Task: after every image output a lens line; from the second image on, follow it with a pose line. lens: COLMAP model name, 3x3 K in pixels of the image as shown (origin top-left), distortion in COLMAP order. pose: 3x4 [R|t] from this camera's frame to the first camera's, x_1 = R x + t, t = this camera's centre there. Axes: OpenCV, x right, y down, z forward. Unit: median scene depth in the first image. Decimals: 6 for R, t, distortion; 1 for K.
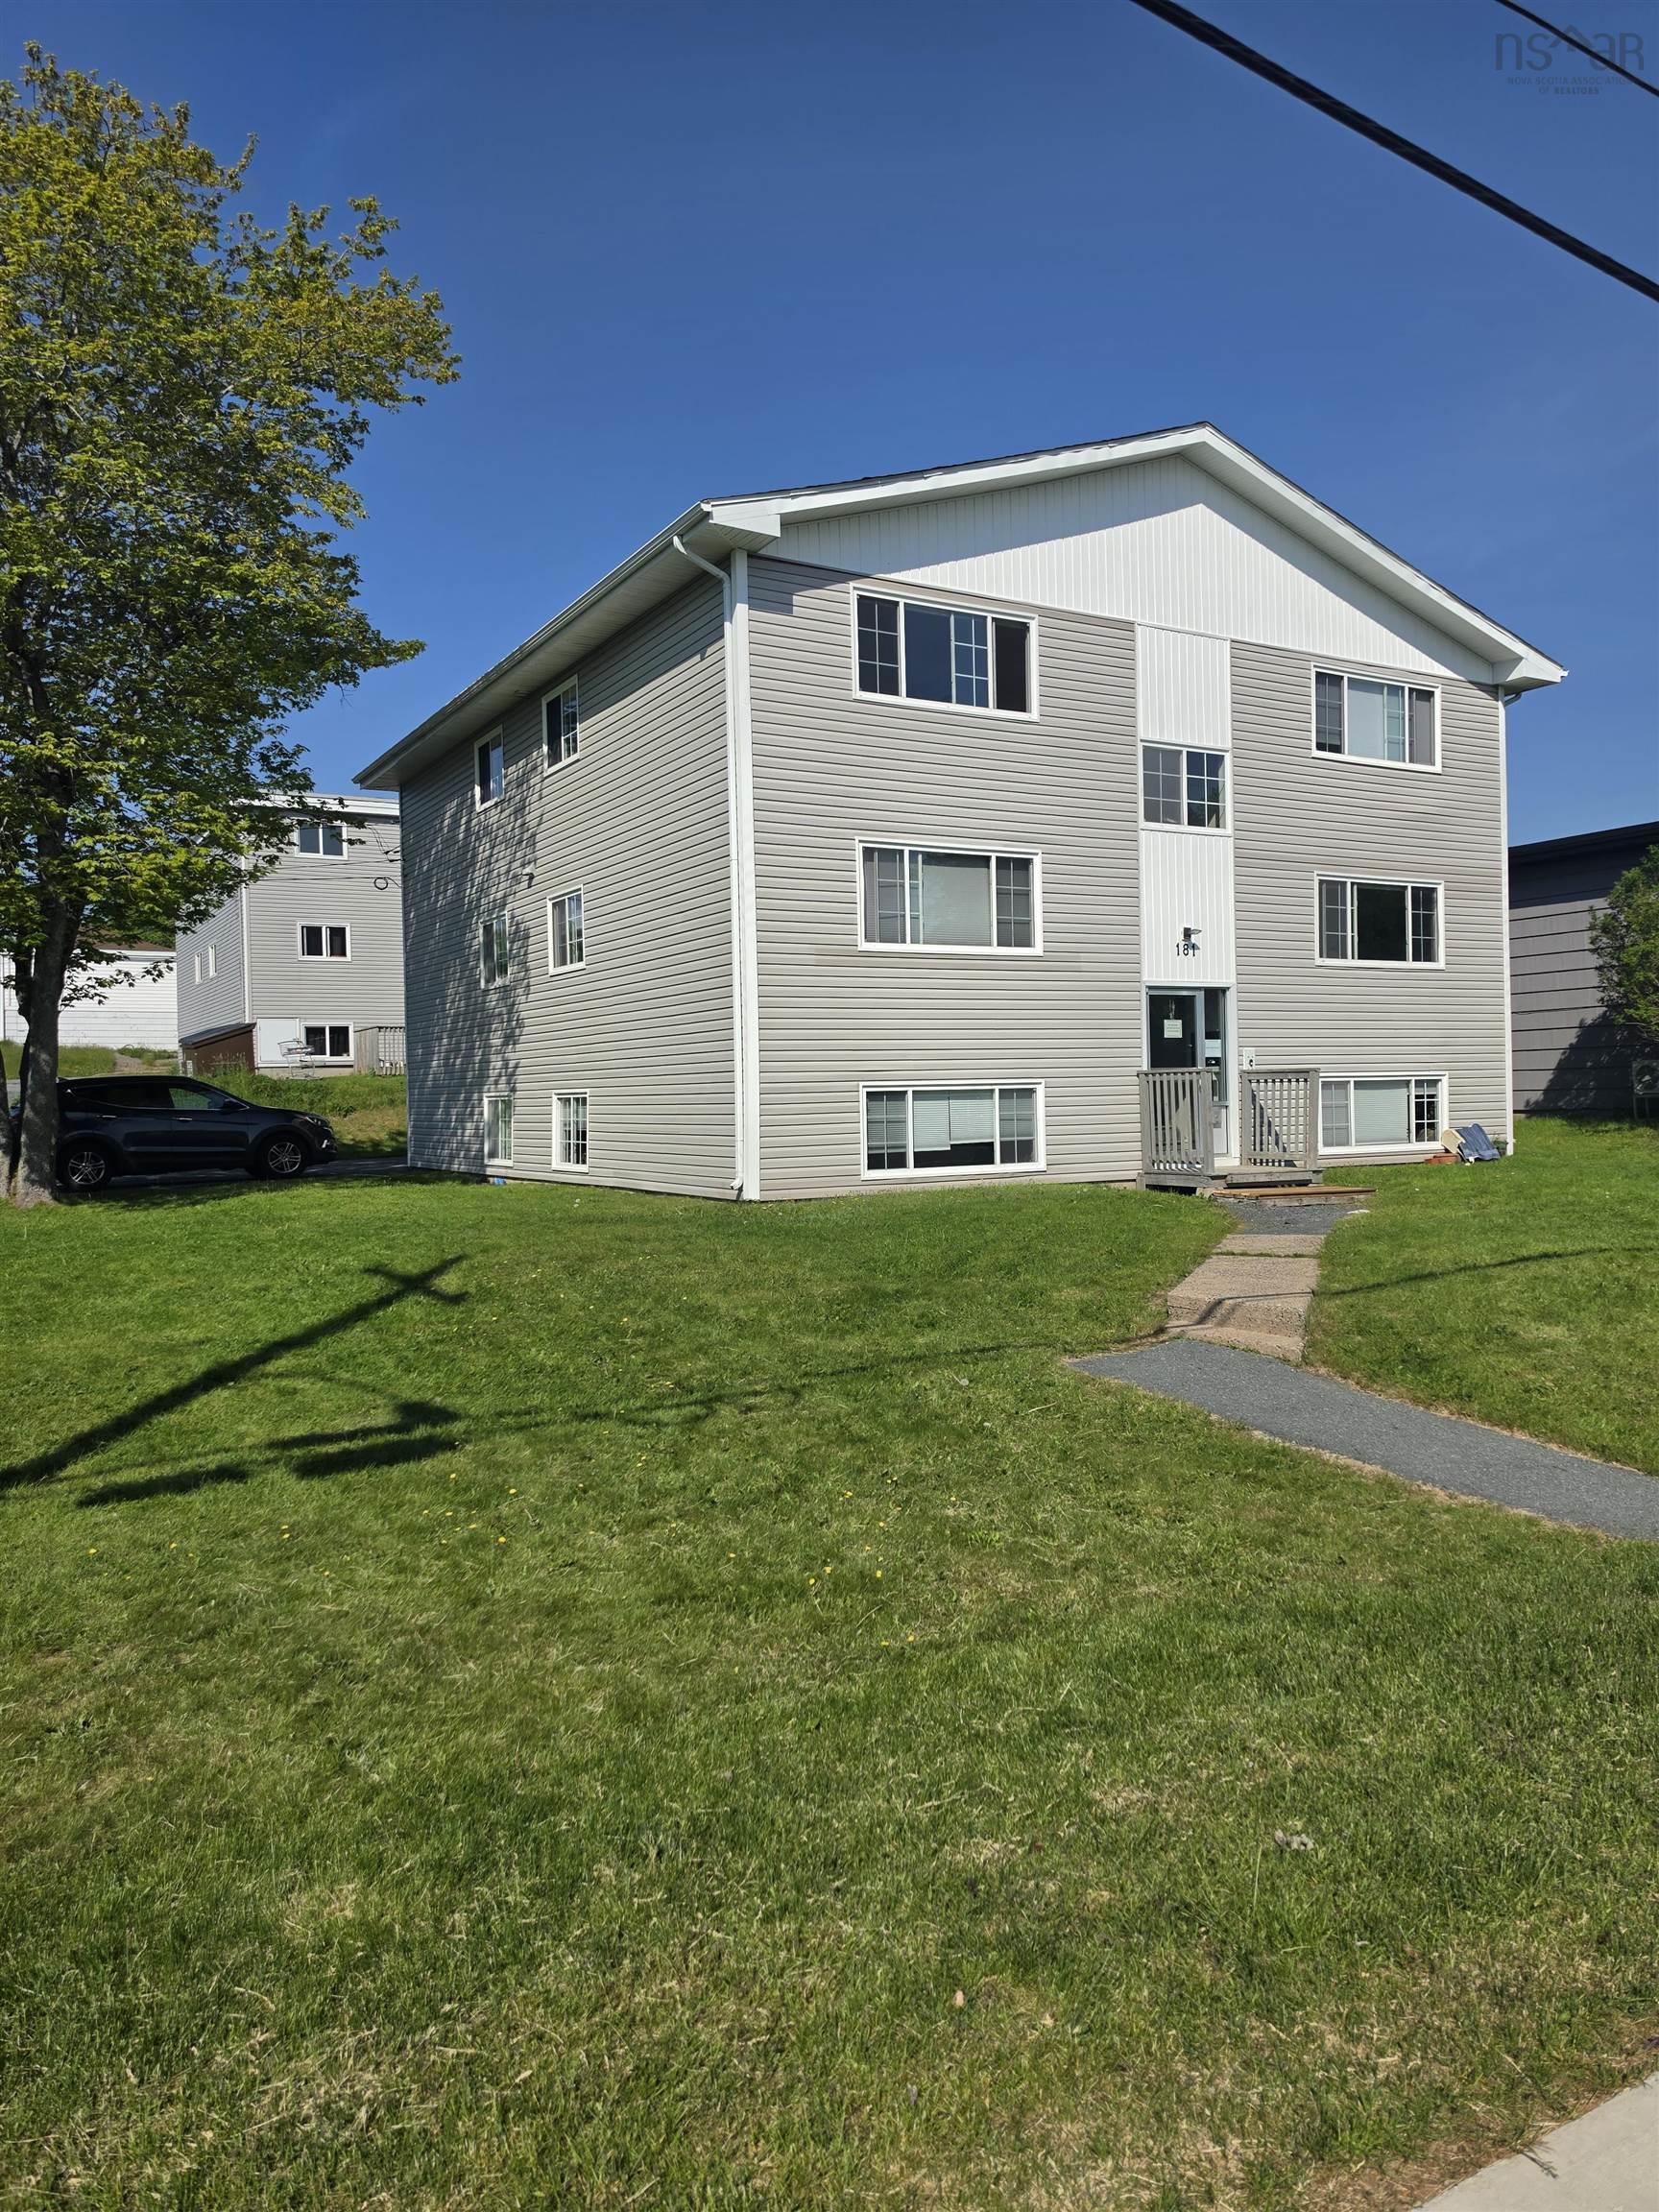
lens RADIAL K [[1523.6, 0, 829.5], [0, 1523.6, 1106.0], [0, 0, 1]] dist [0.002945, 0.001999]
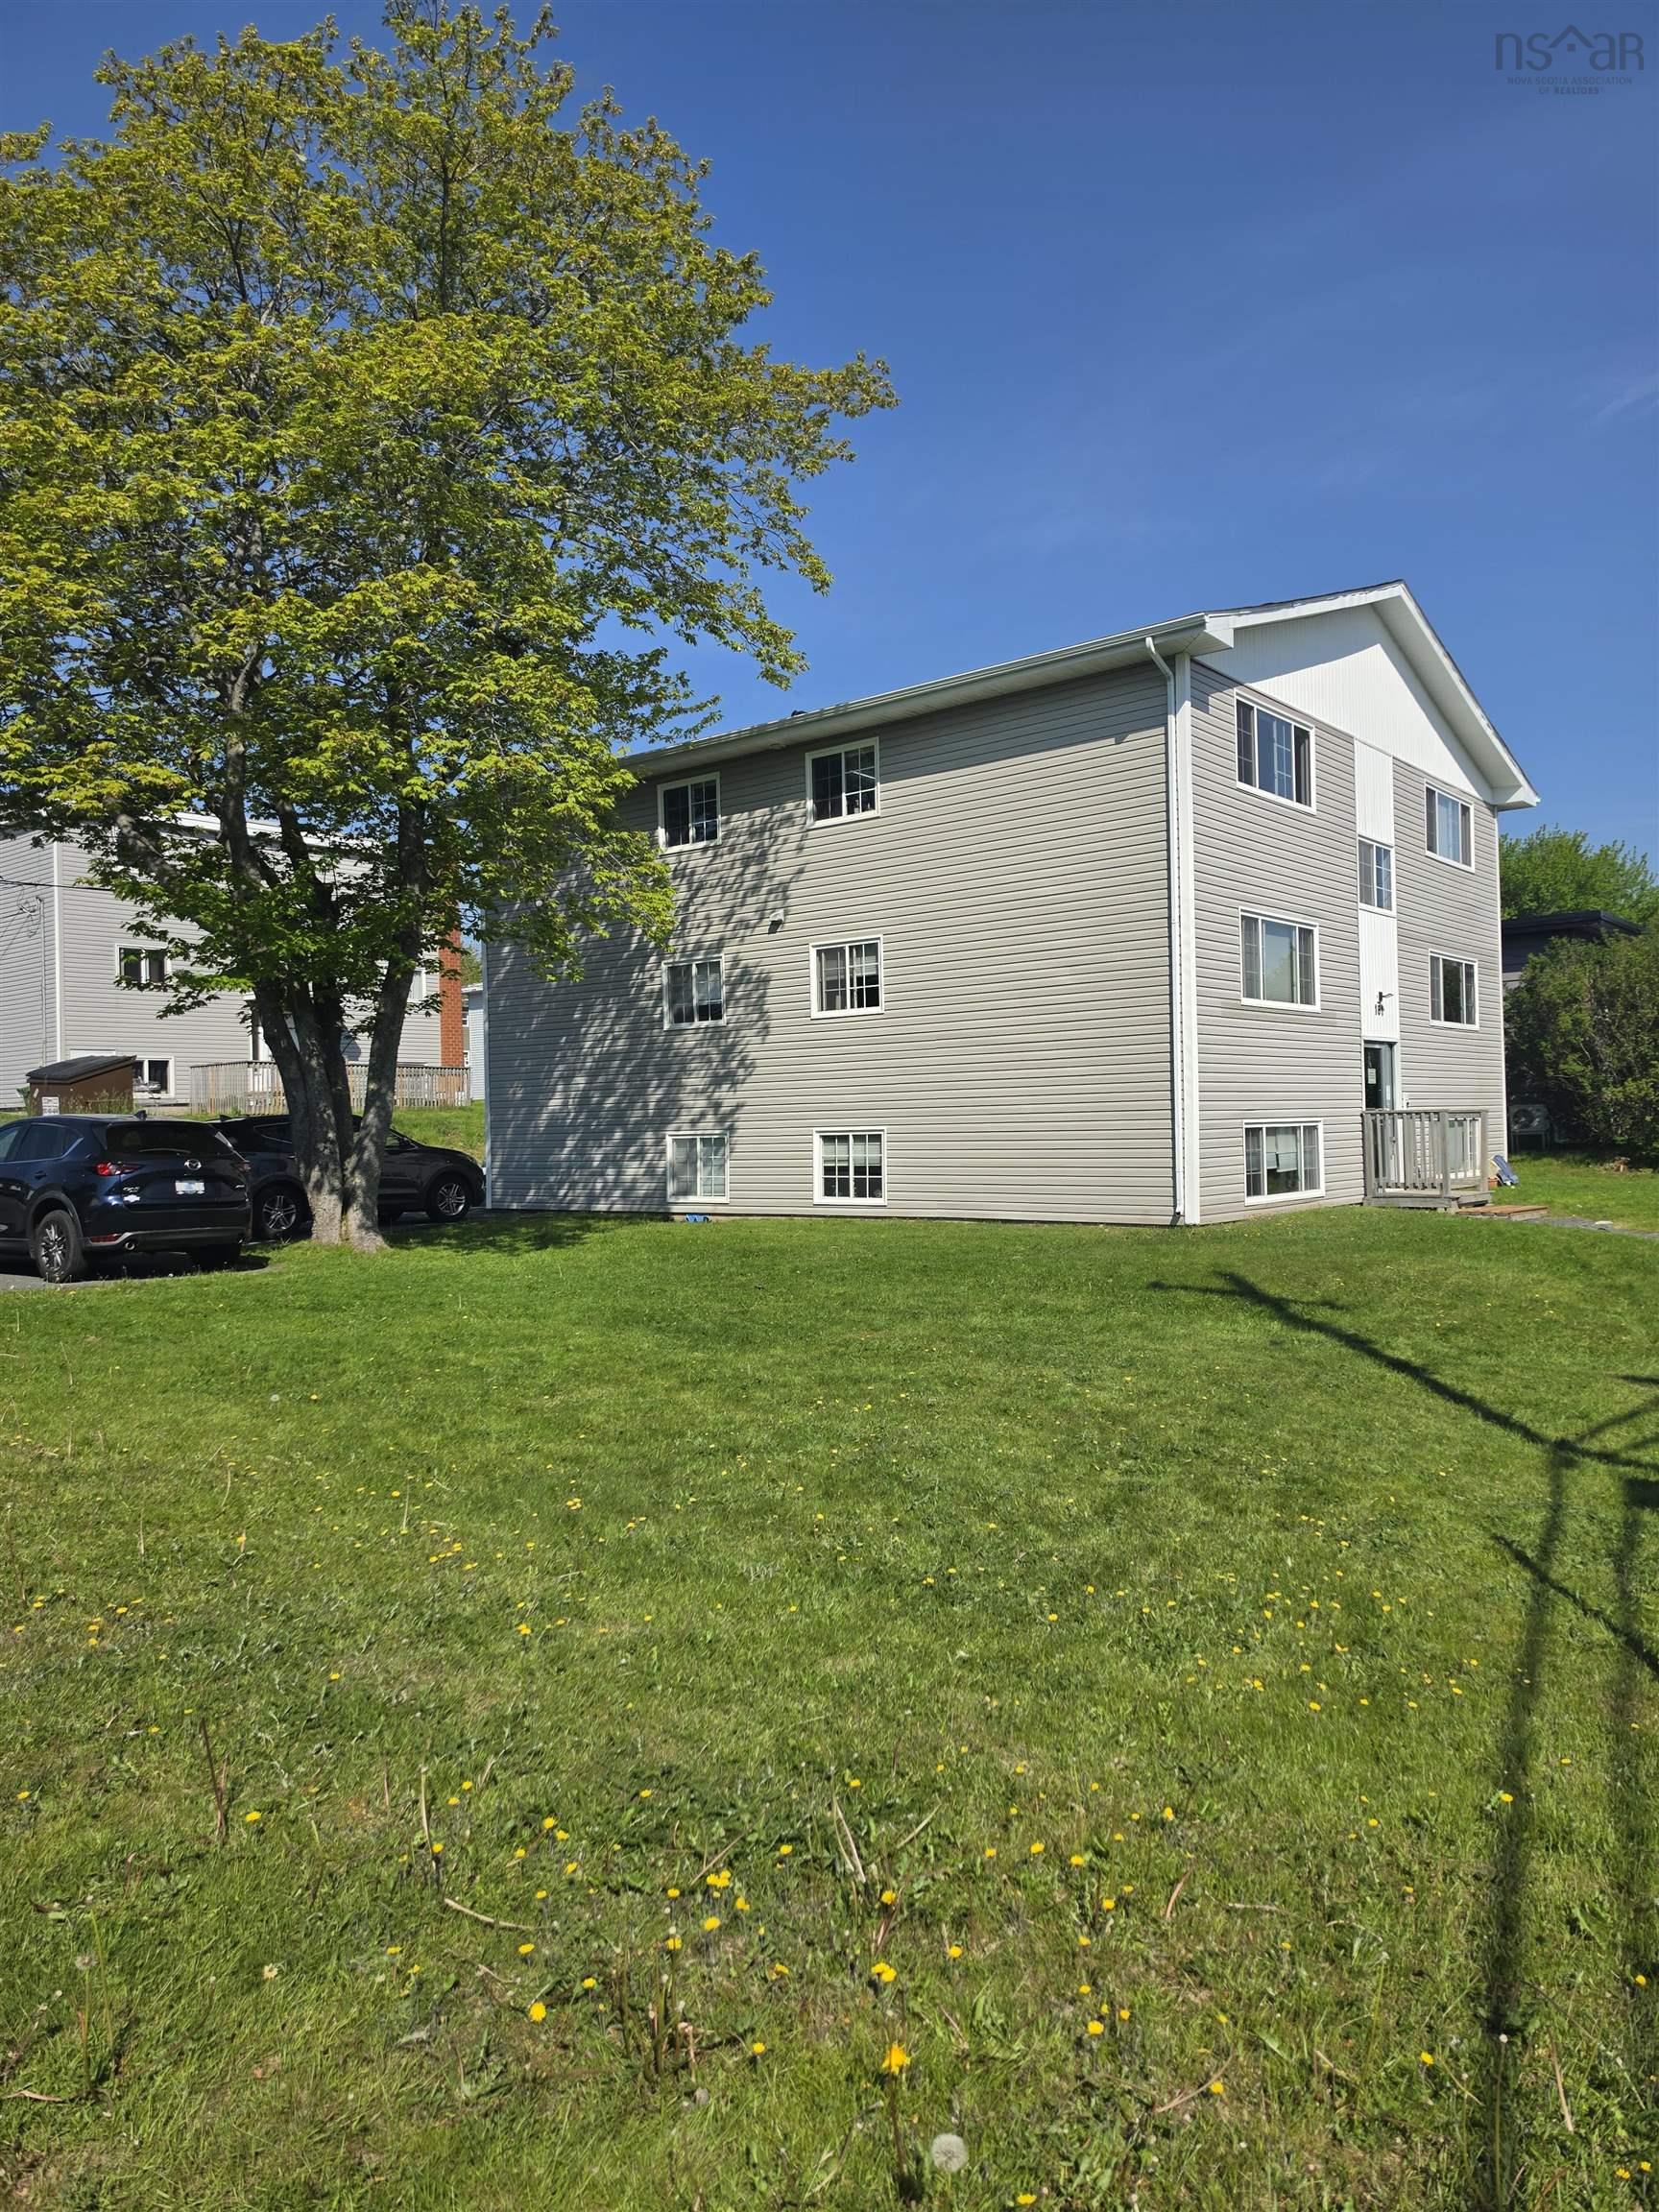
lens RADIAL K [[1485.7, 0, 829.5], [0, 1485.7, 1106.0], [0, 0, 1]] dist [0.002714, -0.000582]
pose [[0.940600, 0.002924, 0.339504, -0.545136], [0.006379, 0.999634, -0.026281, 0.000929], [-0.339456, 0.026886, 0.940238, 0.043104]]
